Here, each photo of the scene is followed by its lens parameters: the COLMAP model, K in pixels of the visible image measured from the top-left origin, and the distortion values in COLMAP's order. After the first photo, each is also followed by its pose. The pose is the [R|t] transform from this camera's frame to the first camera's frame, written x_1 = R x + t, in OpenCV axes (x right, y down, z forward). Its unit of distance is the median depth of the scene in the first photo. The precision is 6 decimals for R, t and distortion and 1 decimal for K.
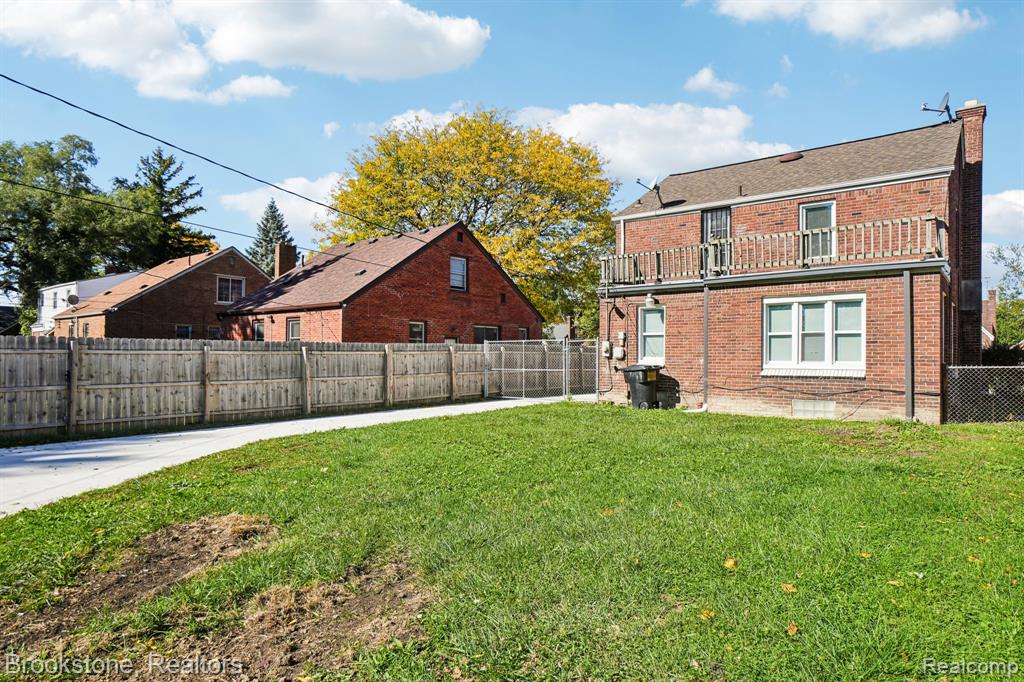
lens RADIAL K [[601.6, 0, 528.3], [0, 601.6, 355.8], [0, 0, 1]] dist [-0.002578, 0.000412]
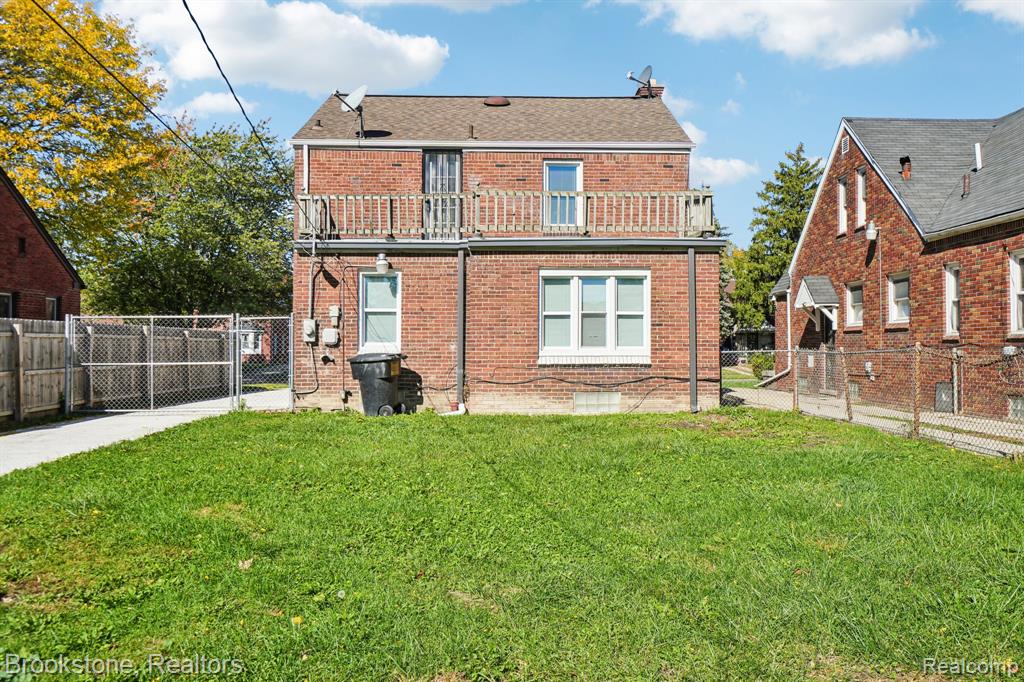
lens RADIAL K [[786.7, 0, 520.5], [0, 786.7, 339.3], [0, 0, 1]] dist [-0.010733, 0.008820]
pose [[0.777949, 0.003154, 0.628320, -0.270833], [0.002057, 0.999969, -0.007566, 0.006240], [-0.628324, 0.007178, 0.777918, 0.177593]]
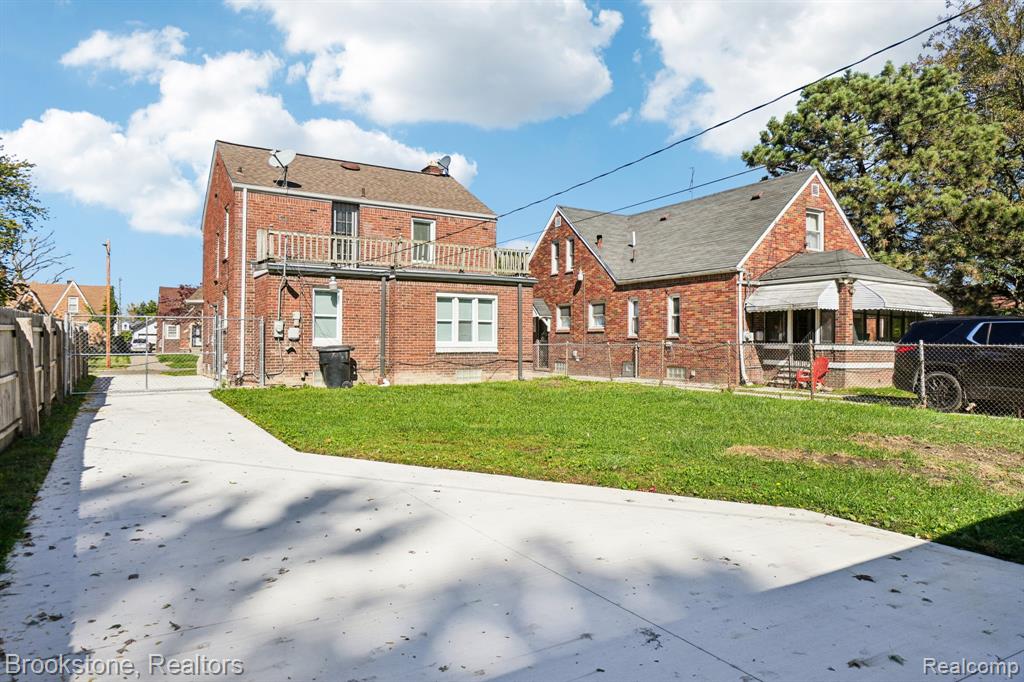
lens RADIAL K [[622.4, 0, 508.8], [0, 622.4, 346.4], [0, 0, 1]] dist [-0.002257, -0.000116]
pose [[0.367719, -0.009098, 0.929892, -0.716261], [-0.003152, 0.999934, 0.011029, 0.003984], [-0.929931, -0.006987, 0.367667, 0.342741]]
